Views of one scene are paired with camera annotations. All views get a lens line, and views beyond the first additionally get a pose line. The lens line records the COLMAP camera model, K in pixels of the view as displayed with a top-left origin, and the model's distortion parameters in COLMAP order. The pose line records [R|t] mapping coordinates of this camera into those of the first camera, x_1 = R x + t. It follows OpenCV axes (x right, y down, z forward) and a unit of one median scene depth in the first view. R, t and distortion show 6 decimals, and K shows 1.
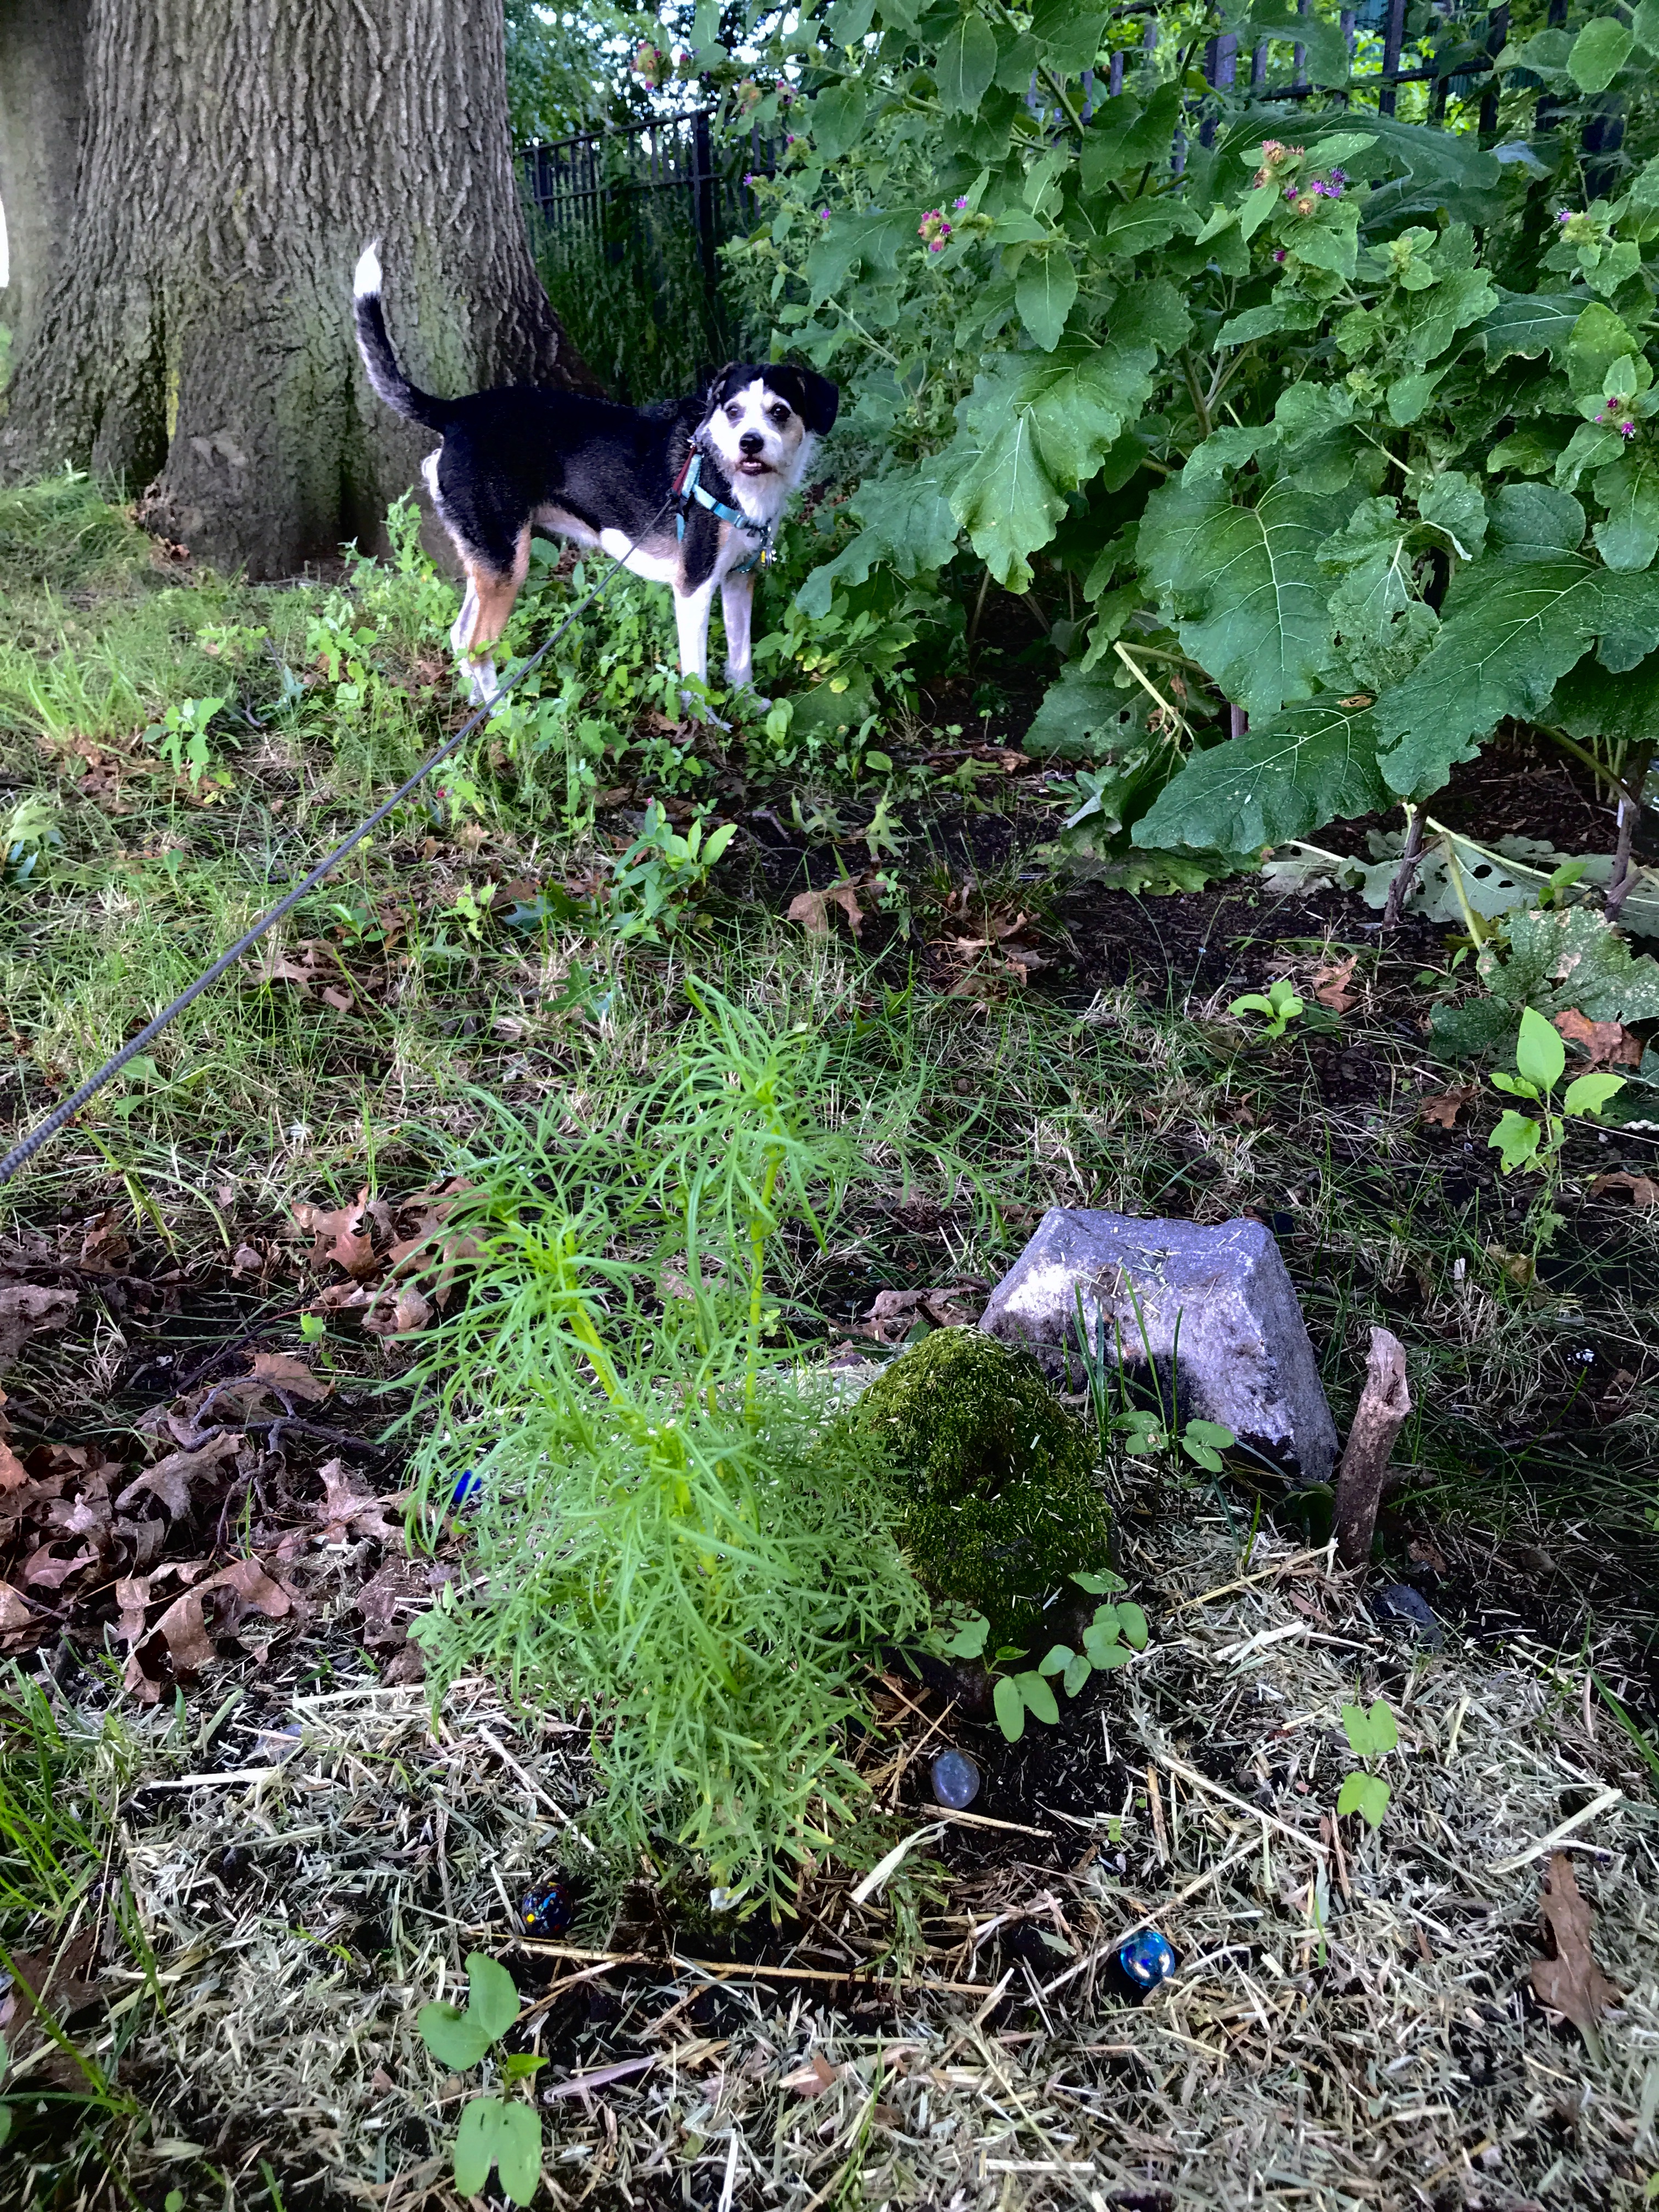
lens RADIAL K [[1812.2, 0, 835.0], [0, 1812.2, 1108.4], [0, 0, 1]] dist [-0.004035, -0.018314]
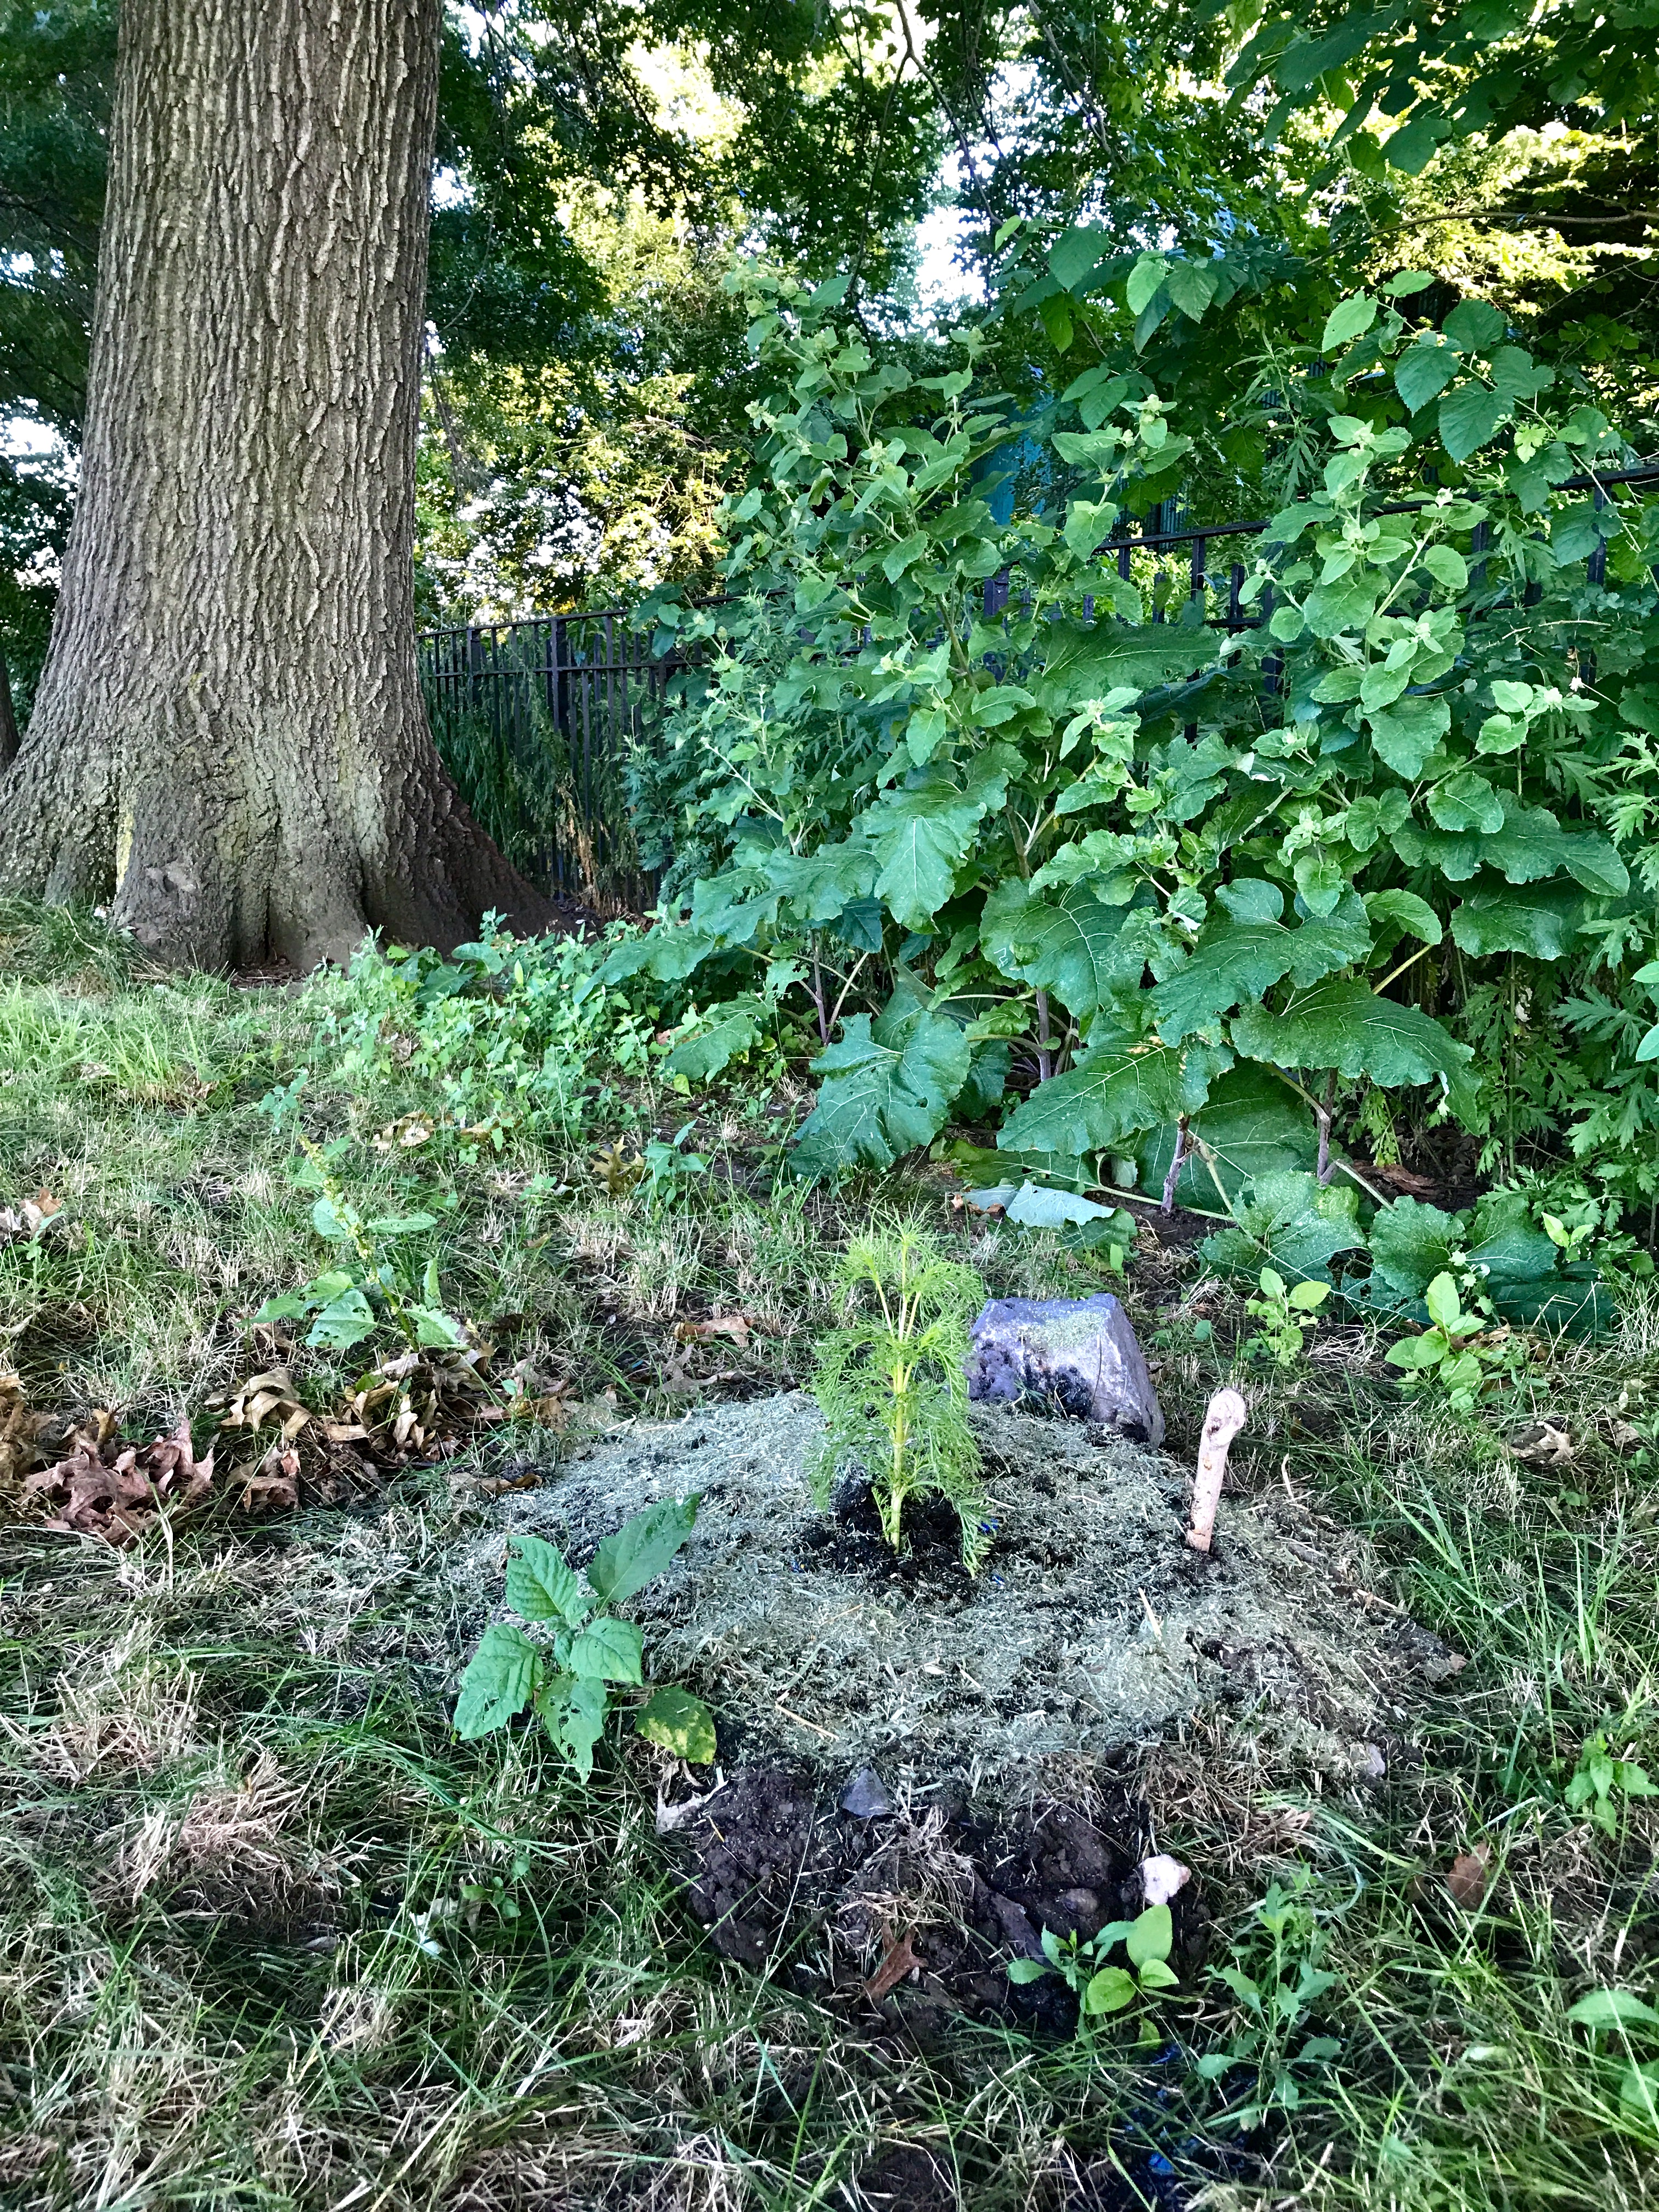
lens RADIAL K [[1812.2, 0, 826.2], [0, 1812.2, 1104.9], [0, 0, 1]] dist [-0.004035, -0.018314]
pose [[0.992757, -0.009009, 0.119802, -0.057291], [0.036081, 0.973510, -0.225780, 0.061374], [-0.114594, 0.228467, 0.966784, -0.156696]]
